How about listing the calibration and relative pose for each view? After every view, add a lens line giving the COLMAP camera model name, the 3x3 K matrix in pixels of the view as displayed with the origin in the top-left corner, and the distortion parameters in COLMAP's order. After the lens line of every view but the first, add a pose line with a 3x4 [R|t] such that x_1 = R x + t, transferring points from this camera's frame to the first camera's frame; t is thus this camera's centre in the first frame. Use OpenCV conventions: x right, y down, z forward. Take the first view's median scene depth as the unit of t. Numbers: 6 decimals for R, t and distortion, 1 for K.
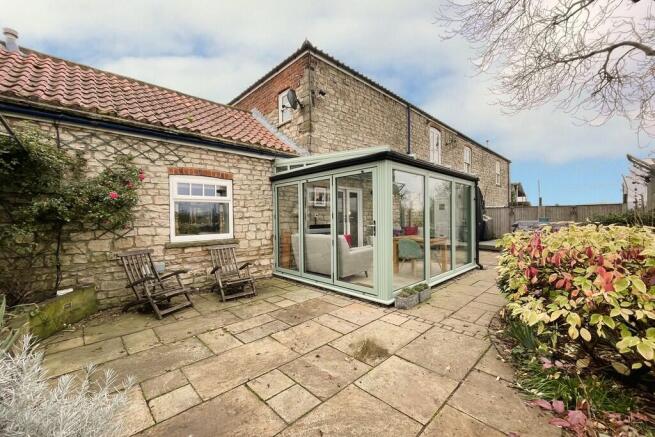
lens RADIAL K [[266.3, 0, 327.5], [0, 266.3, 218.5], [0, 0, 1]] dist [-0.000856, -0.000171]
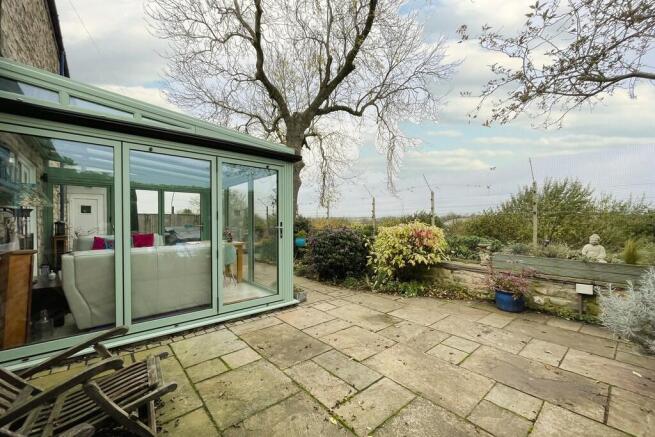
lens RADIAL K [[266.3, 0, 327.5], [0, 266.3, 218.5], [0, 0, 1]] dist [-0.000856, -0.000171]
pose [[0.049373, 0.026642, 0.998425, -0.919908], [0.008677, 0.999595, -0.027103, 0.026559], [-0.998743, 0.010002, 0.049122, 0.936400]]
